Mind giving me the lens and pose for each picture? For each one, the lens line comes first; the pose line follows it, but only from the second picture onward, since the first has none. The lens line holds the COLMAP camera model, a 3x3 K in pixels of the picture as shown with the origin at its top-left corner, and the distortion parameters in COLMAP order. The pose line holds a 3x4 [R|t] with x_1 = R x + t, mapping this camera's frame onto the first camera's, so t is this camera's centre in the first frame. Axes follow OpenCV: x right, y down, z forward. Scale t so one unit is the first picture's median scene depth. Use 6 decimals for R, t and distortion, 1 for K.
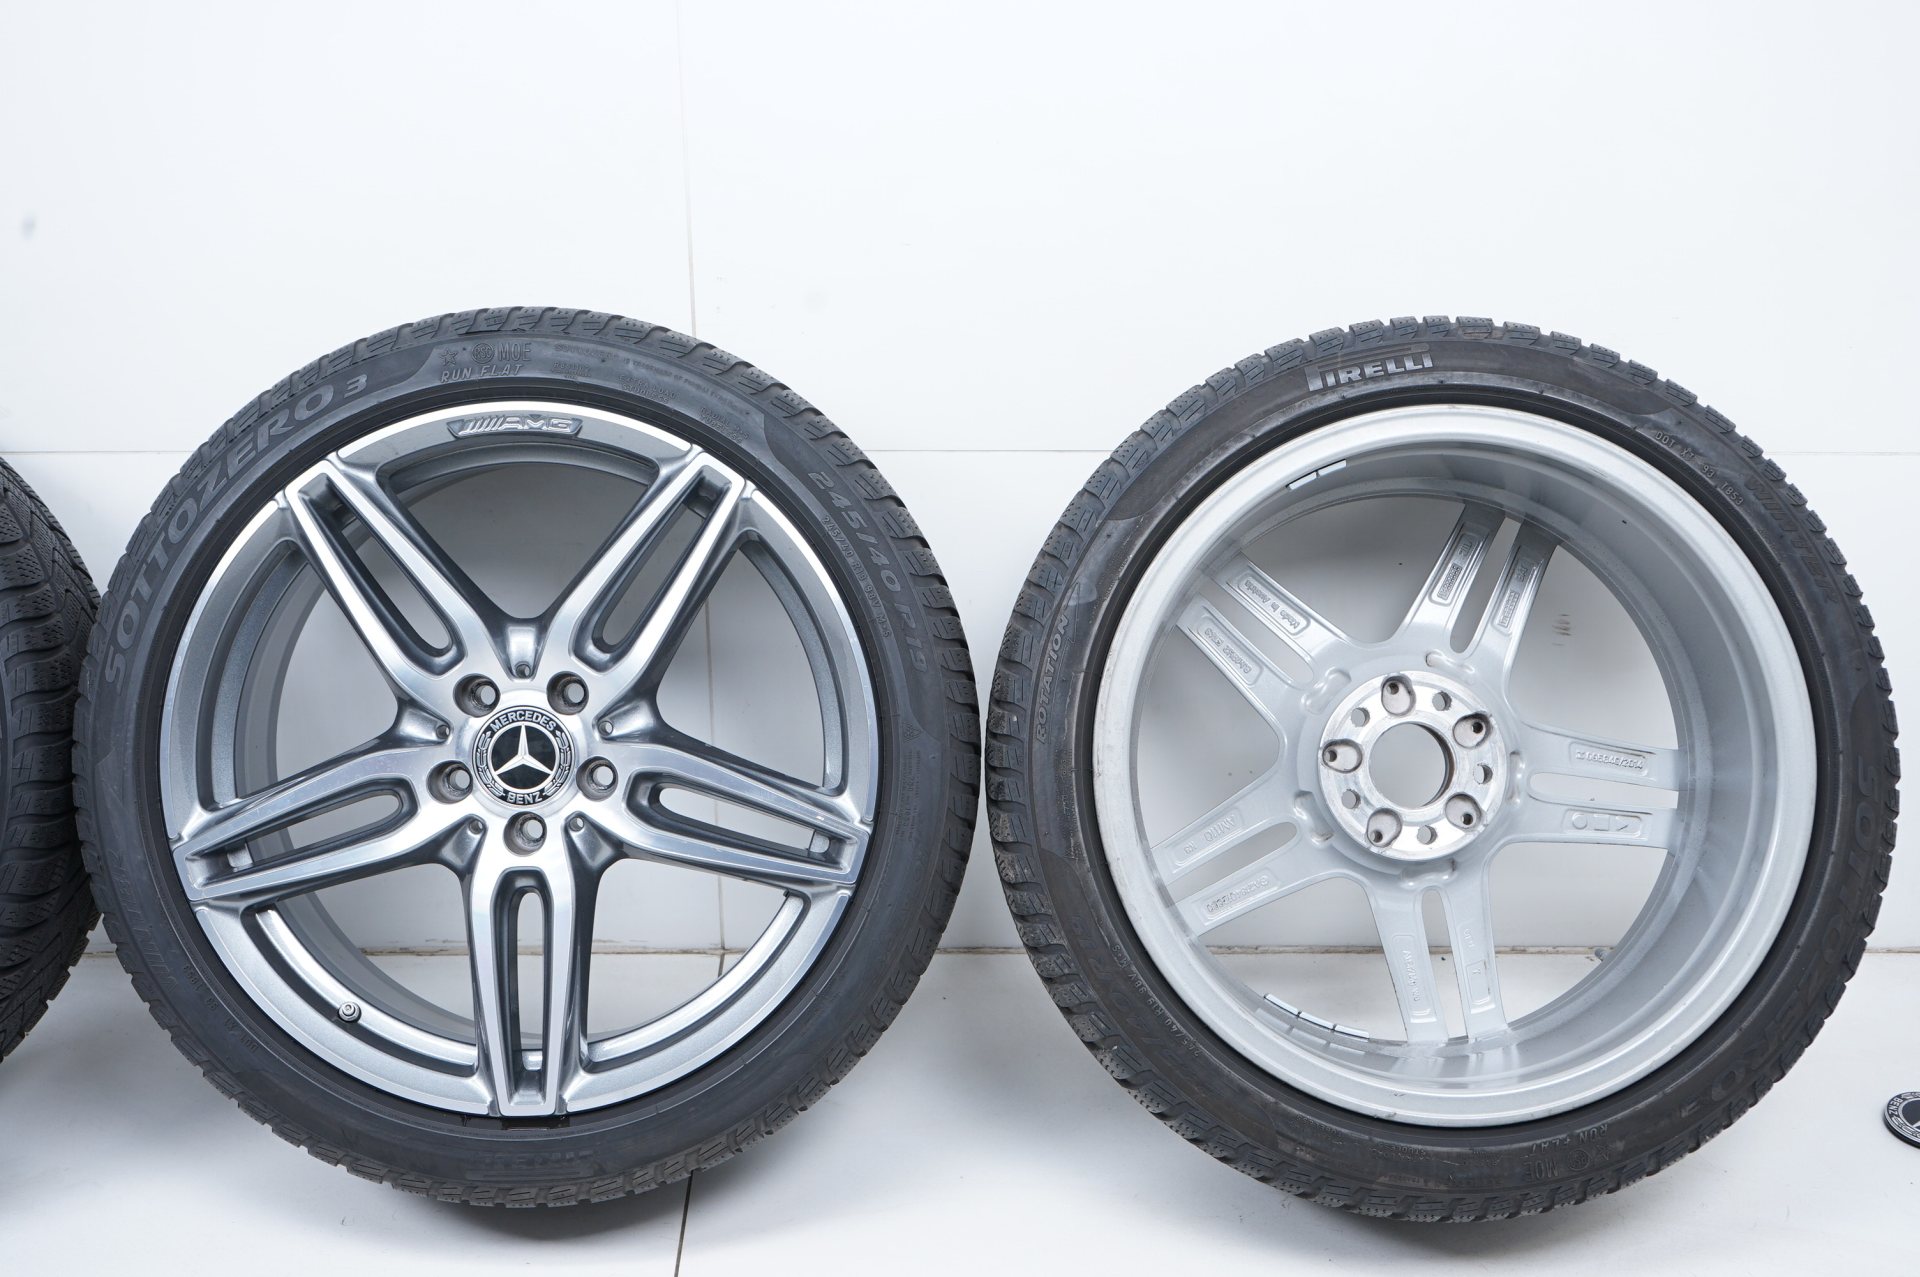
lens RADIAL K [[2302.0, 0, 958.1], [0, 2302.0, 643.7], [0, 0, 1]] dist [-0.123758, 0.000000]
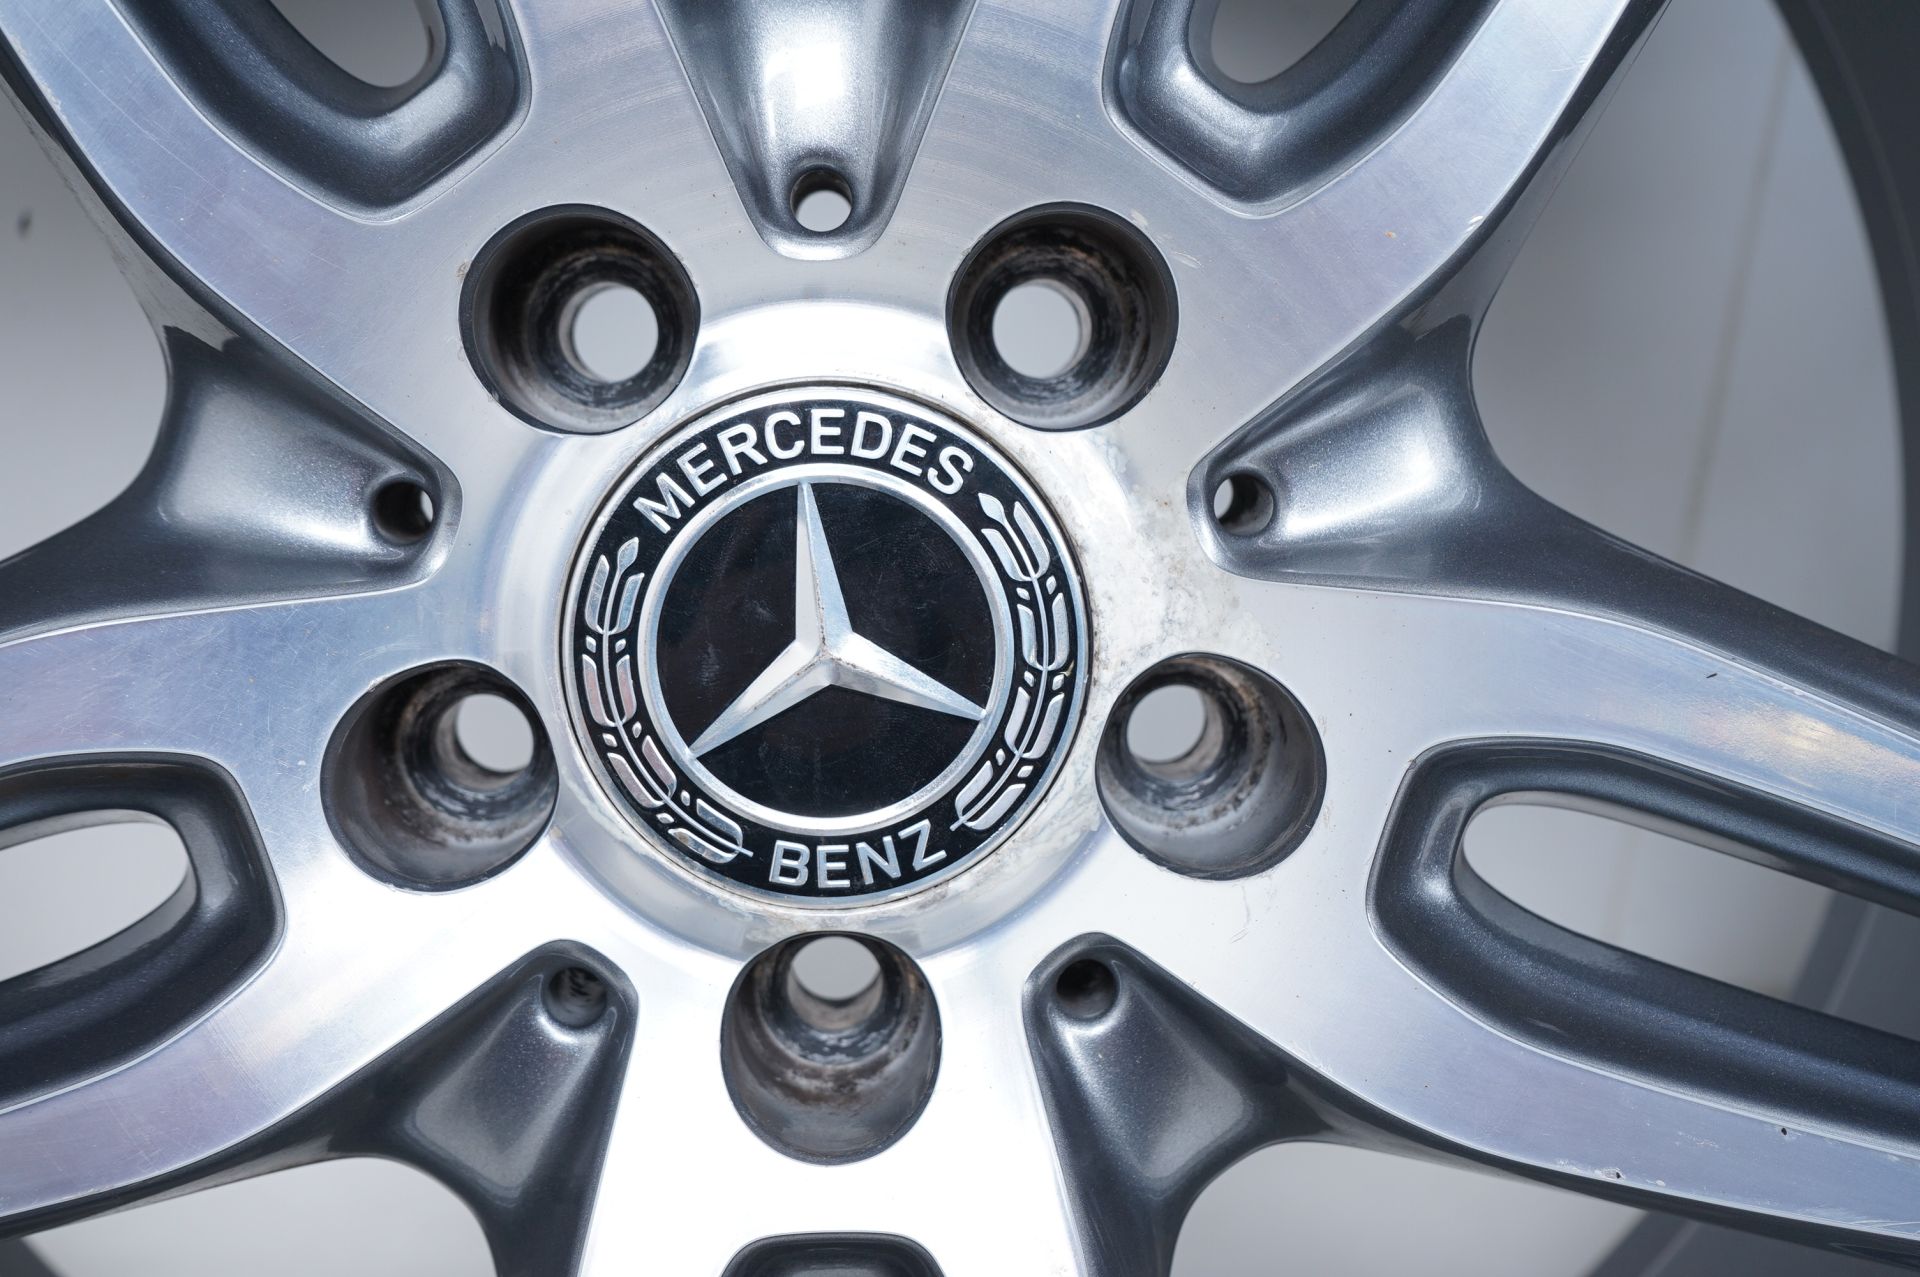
lens RADIAL K [[2445.0, 0, 960.8], [0, 2445.0, 640.7], [0, 0, 1]] dist [0.021308, 0.000000]
pose [[0.974032, 0.008462, -0.226250, -0.132343], [-0.003679, 0.999761, 0.021554, 0.044382], [0.226378, -0.020162, 0.973831, 0.803391]]
